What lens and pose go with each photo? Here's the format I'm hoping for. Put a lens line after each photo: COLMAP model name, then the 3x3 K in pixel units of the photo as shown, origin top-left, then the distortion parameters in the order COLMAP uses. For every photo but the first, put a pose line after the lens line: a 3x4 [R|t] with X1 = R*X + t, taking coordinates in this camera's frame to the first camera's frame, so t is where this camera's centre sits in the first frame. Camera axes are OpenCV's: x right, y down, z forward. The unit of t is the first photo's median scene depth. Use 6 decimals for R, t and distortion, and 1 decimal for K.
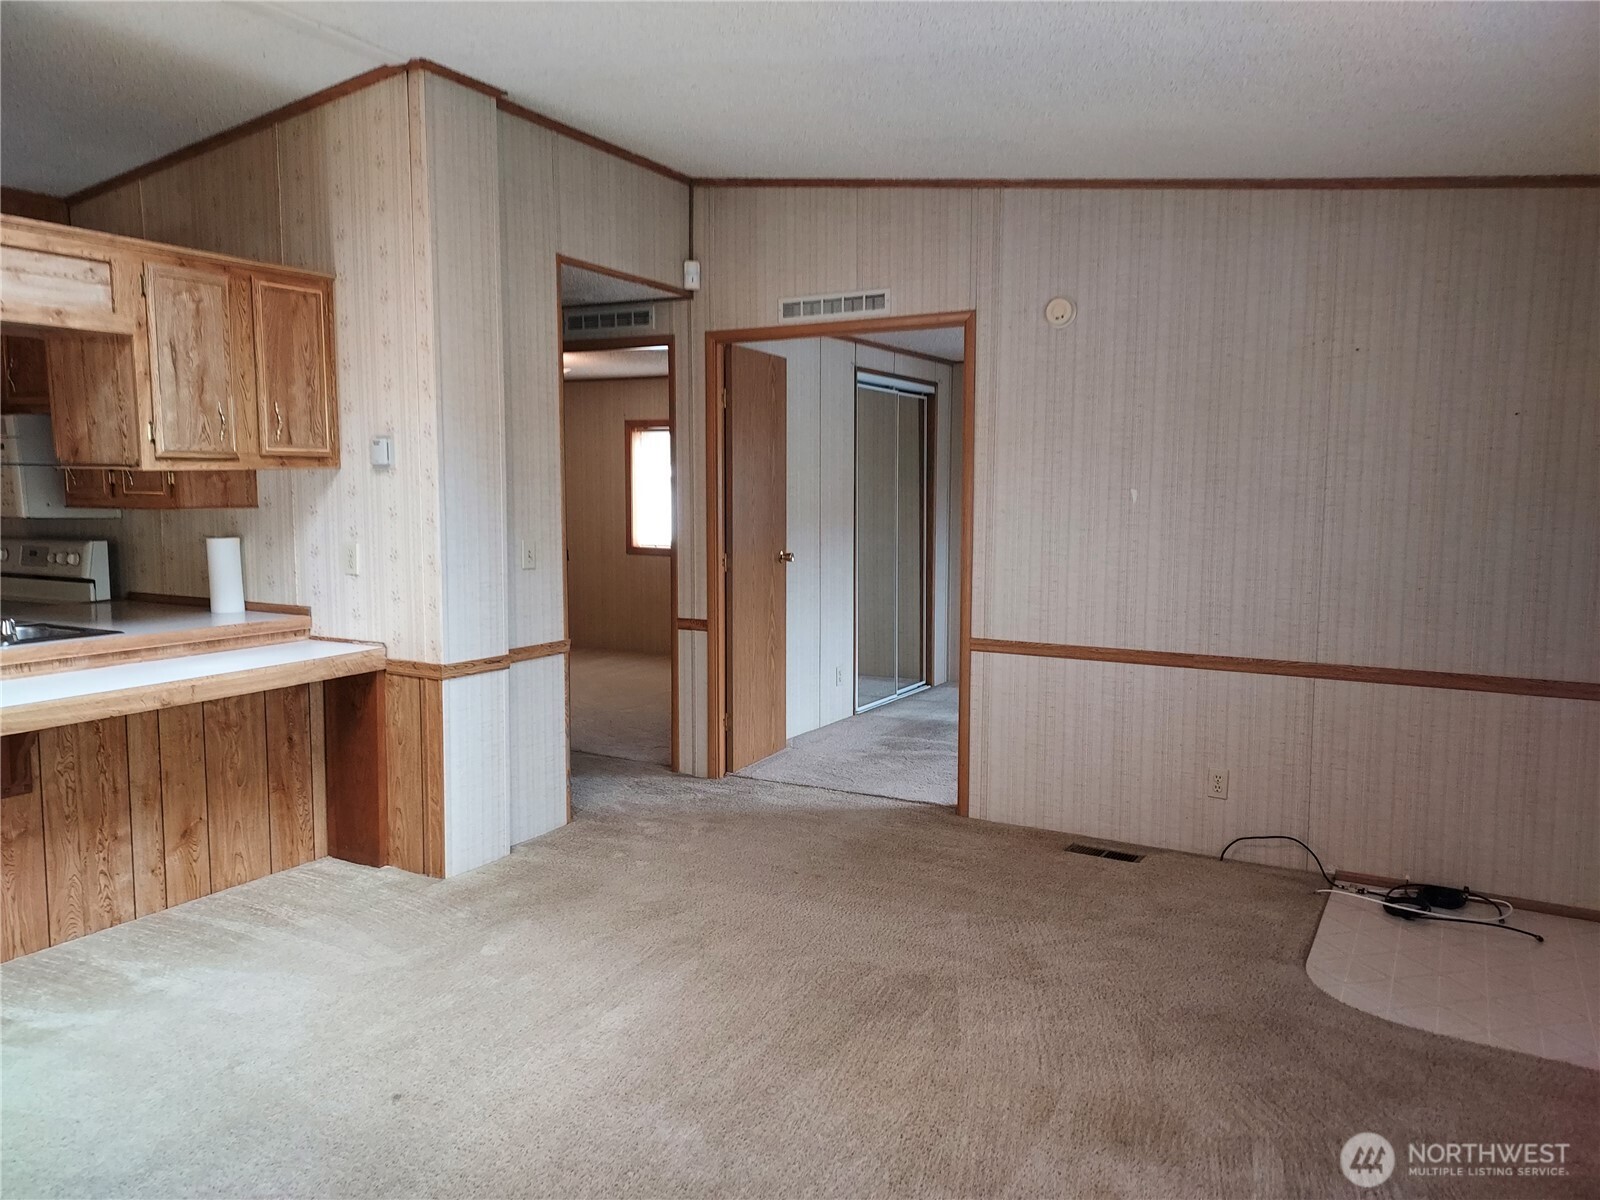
lens RADIAL K [[1148.2, 0, 806.3], [0, 1148.2, 607.7], [0, 0, 1]] dist [0.056573, -0.045346]
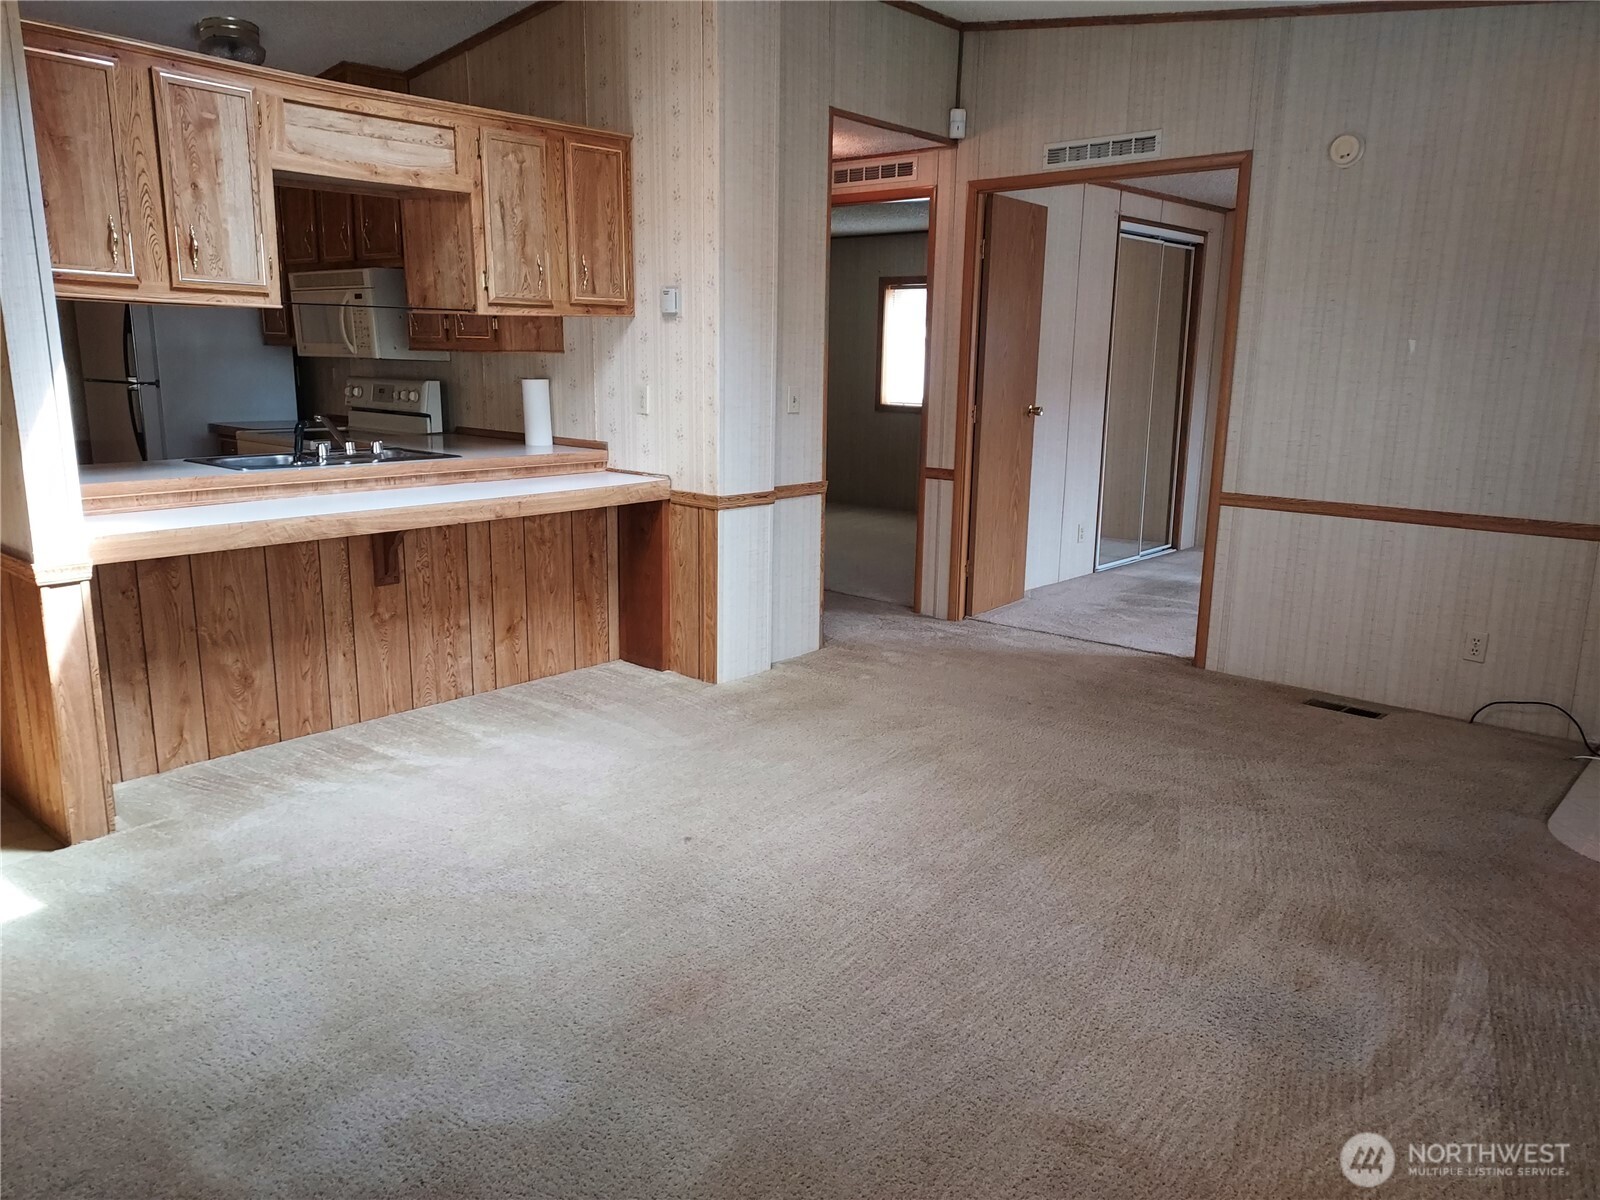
lens RADIAL K [[1148.2, 0, 800.7], [0, 1148.2, 604.4], [0, 0, 1]] dist [0.056573, -0.045346]
pose [[0.977201, 0.055661, -0.204891, -0.002826], [-0.032601, 0.992917, 0.114250, 0.023172], [0.209799, -0.104965, 0.972094, -0.074820]]
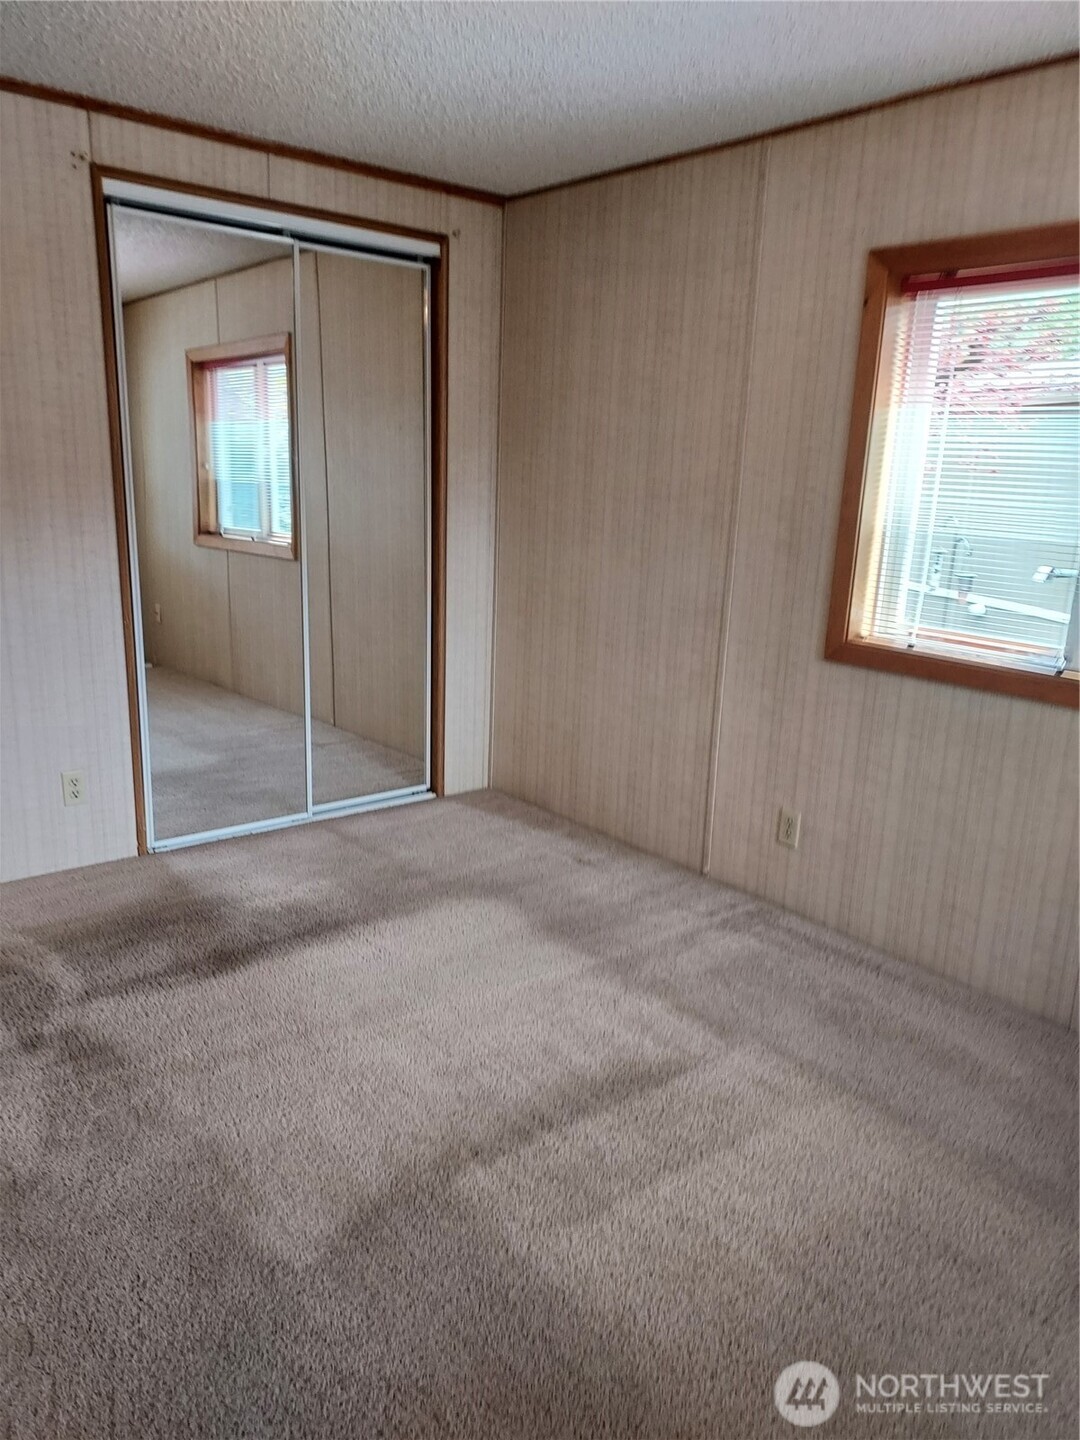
lens RADIAL K [[1033.3, 0, 539.5], [0, 1033.3, 722.5], [0, 0, 1]] dist [0.056573, -0.045346]
pose [[0.936061, 0.113911, -0.332888, 0.615976], [-0.067363, 0.986660, 0.148202, -0.091995], [0.345329, -0.116302, 0.931247, 0.999949]]
